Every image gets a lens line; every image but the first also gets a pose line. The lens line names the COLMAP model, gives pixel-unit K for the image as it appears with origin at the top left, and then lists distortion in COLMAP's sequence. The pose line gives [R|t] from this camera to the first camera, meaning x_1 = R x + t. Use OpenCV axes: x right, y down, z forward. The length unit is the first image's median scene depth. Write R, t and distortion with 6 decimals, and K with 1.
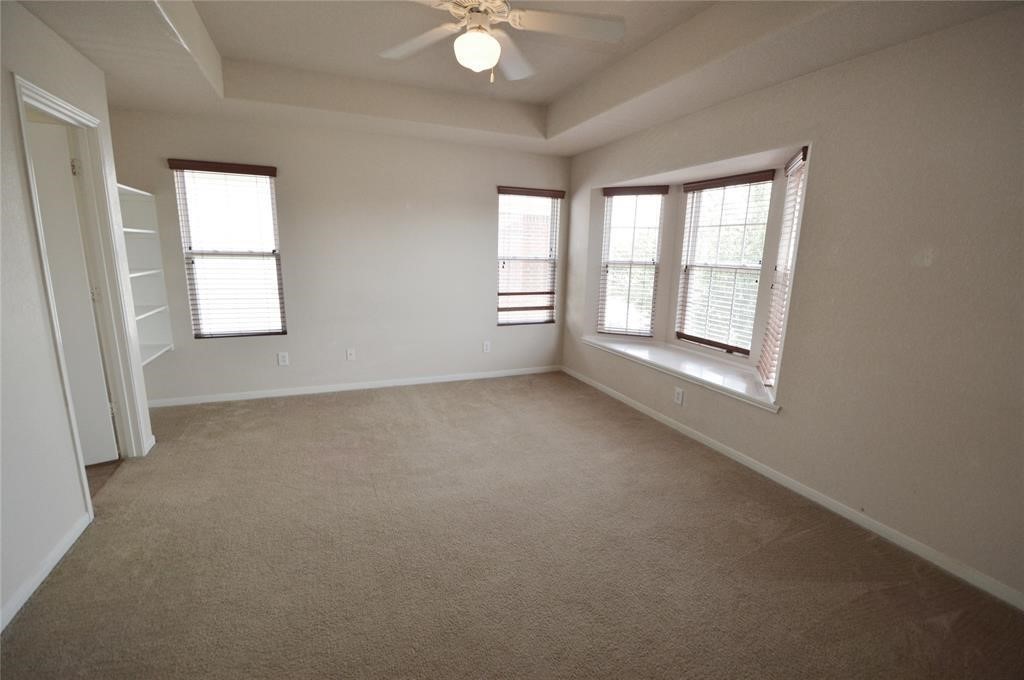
lens RADIAL K [[466.7, 0, 511.8], [0, 466.7, 342.6], [0, 0, 1]] dist [0.011210, -0.007499]
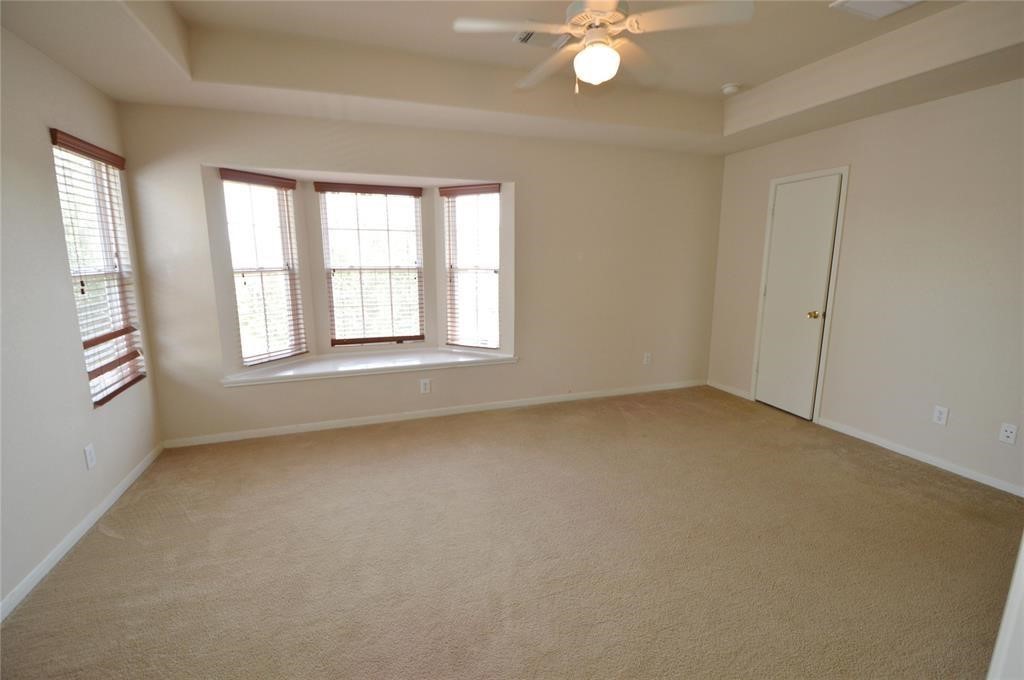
lens RADIAL K [[466.7, 0, 514.6], [0, 466.7, 338.4], [0, 0, 1]] dist [0.011210, -0.007499]
pose [[0.045582, -0.195992, 0.979545, -0.590478], [0.202265, 0.962065, 0.183083, -0.131126], [-0.978269, 0.189783, 0.083496, 0.597286]]
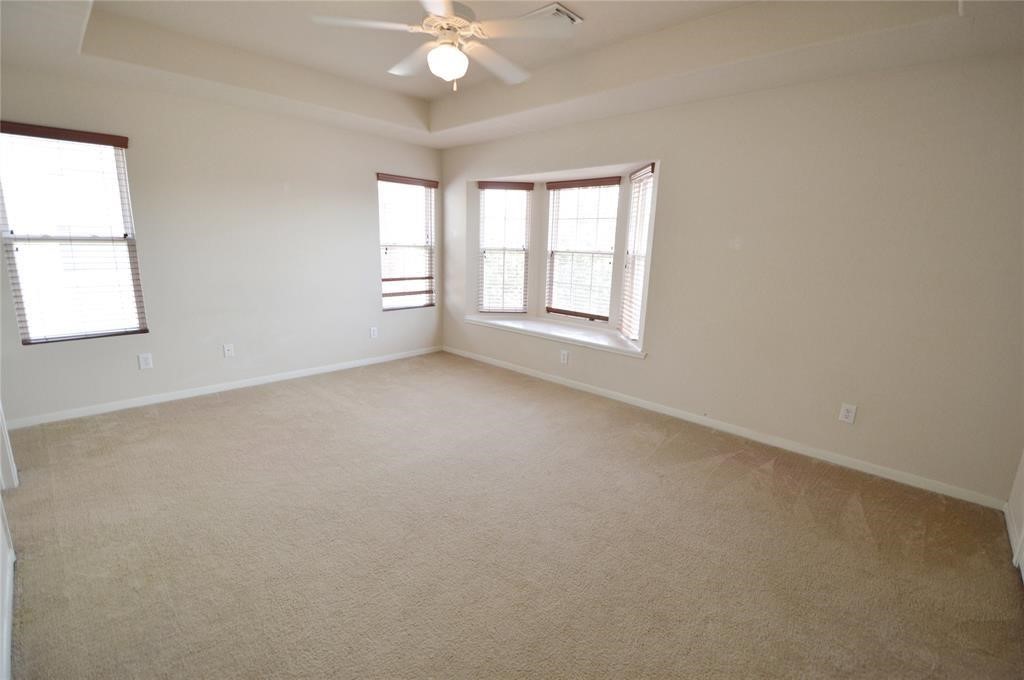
lens RADIAL K [[466.7, 0, 516.4], [0, 466.7, 343.1], [0, 0, 1]] dist [0.011210, -0.007499]
pose [[0.913795, -0.082298, 0.397751, -0.212279], [0.072093, 0.996572, 0.040572, 0.015870], [-0.399727, -0.008399, 0.916596, -0.066369]]
